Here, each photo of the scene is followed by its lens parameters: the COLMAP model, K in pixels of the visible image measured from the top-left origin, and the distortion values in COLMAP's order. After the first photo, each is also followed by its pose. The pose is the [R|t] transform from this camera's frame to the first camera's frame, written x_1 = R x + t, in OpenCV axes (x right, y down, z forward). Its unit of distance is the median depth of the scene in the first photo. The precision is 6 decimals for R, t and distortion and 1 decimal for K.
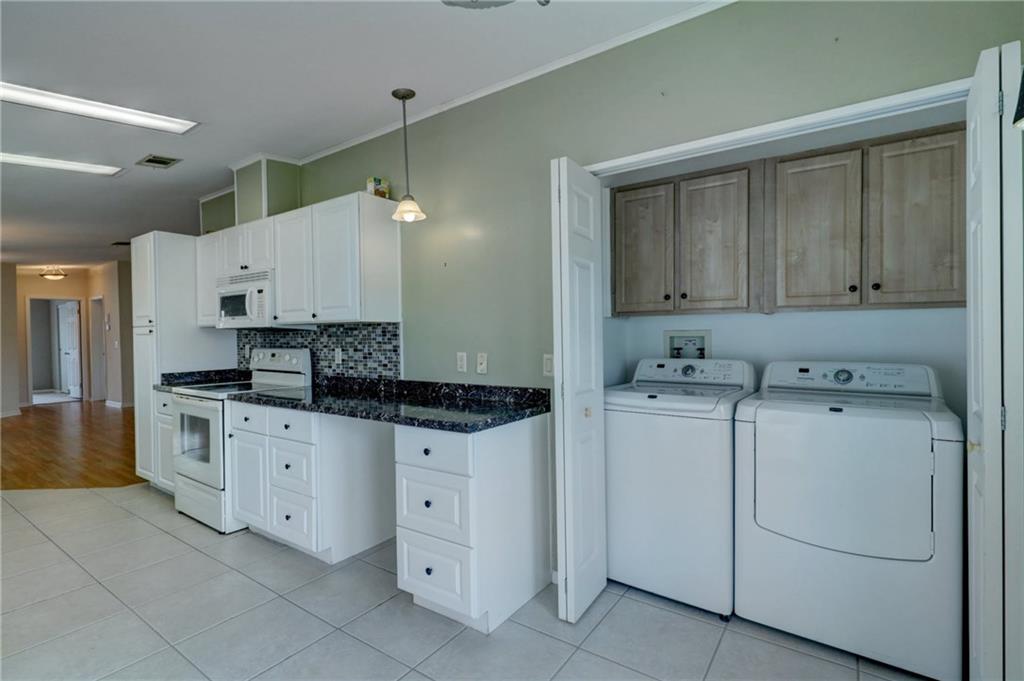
lens RADIAL K [[481.0, 0, 511.8], [0, 481.0, 341.0], [0, 0, 1]] dist [-0.002907, -0.000041]
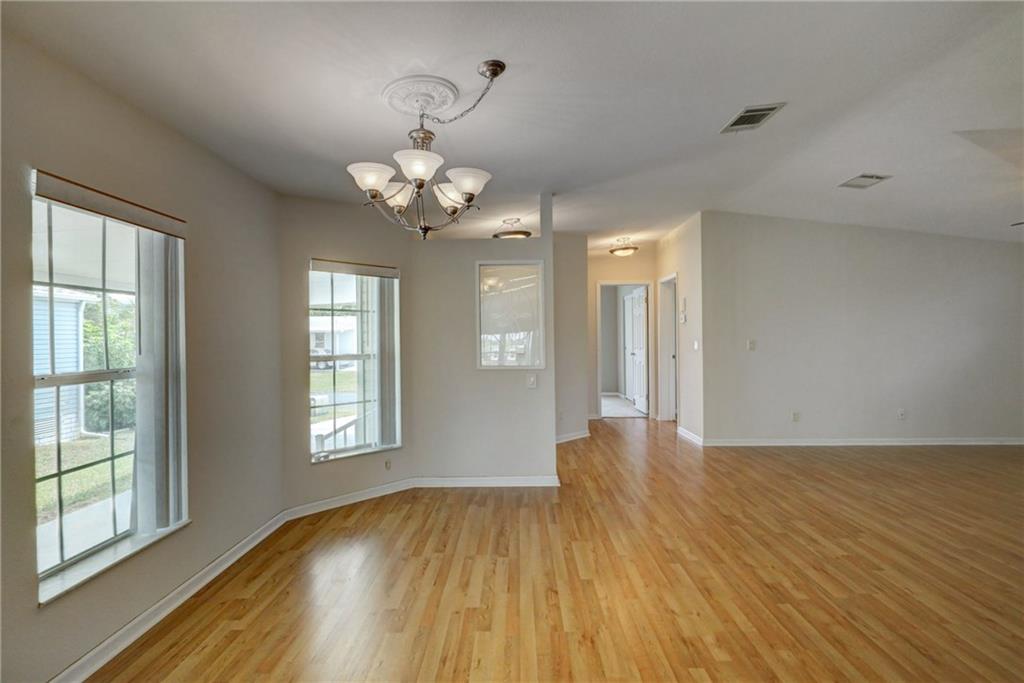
lens RADIAL K [[481.0, 0, 511.5], [0, 481.0, 340.7], [0, 0, 1]] dist [-0.002907, -0.000041]
pose [[0.563673, 0.013788, -0.825883, -0.254558], [-0.014639, 0.999870, 0.006701, 0.001152], [0.825869, 0.008313, 0.563801, 0.255249]]
